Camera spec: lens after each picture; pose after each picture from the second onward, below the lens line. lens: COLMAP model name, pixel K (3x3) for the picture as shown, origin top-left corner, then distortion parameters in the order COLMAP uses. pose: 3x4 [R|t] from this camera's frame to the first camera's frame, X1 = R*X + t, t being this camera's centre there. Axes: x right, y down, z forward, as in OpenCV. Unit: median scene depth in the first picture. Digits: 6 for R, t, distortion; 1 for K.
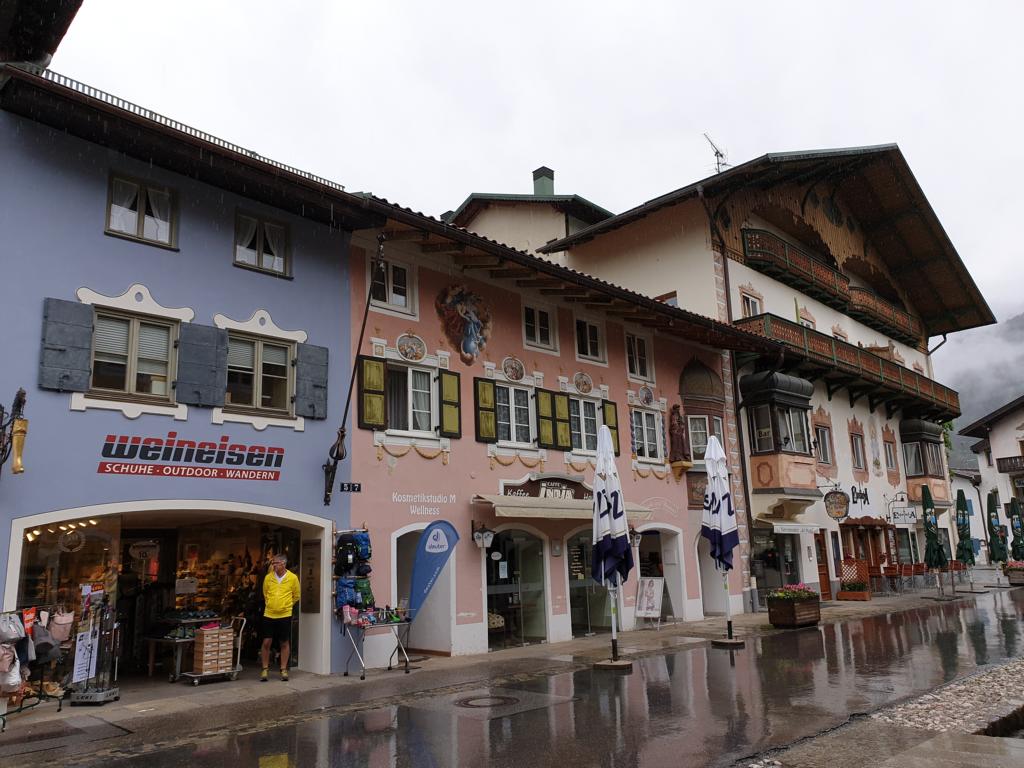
lens RADIAL K [[774.3, 0, 513.5], [0, 774.3, 397.9], [0, 0, 1]] dist [0.194480, -0.000070]
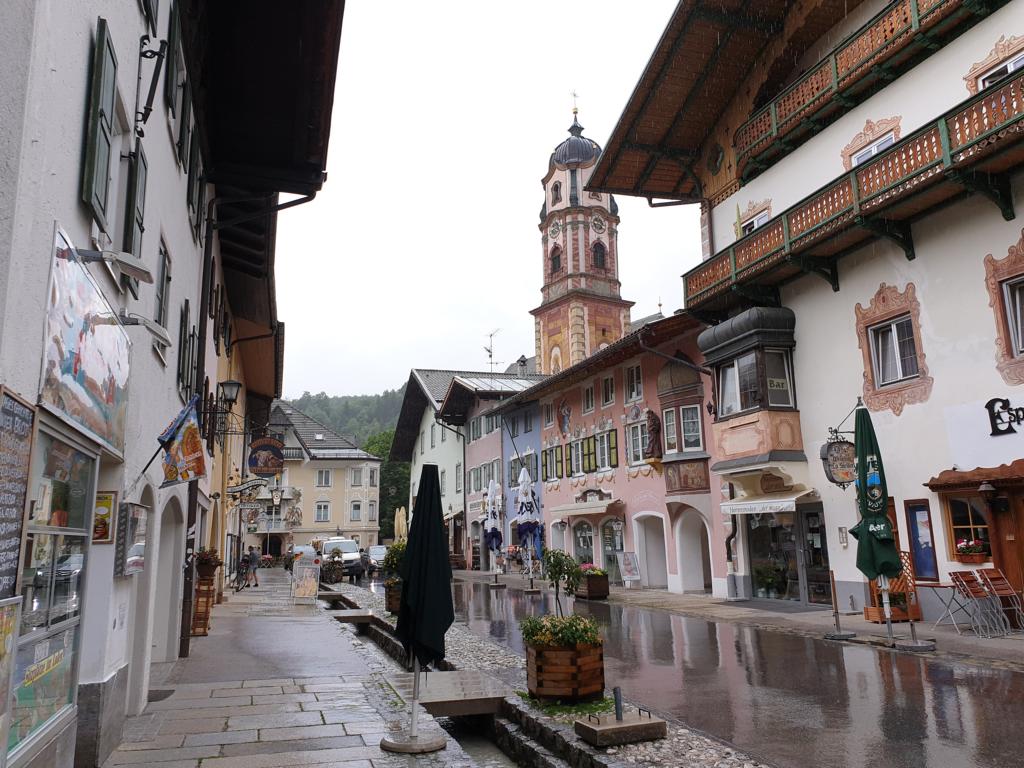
lens RADIAL K [[786.5, 0, 503.7], [0, 786.5, 386.7], [0, 0, 1]] dist [0.170986, -0.457352]
pose [[-0.461208, -0.123133, -0.878707, 1.697042], [0.211782, 0.946425, -0.243780, 0.272888], [0.861647, -0.298528, -0.410421, 1.623324]]
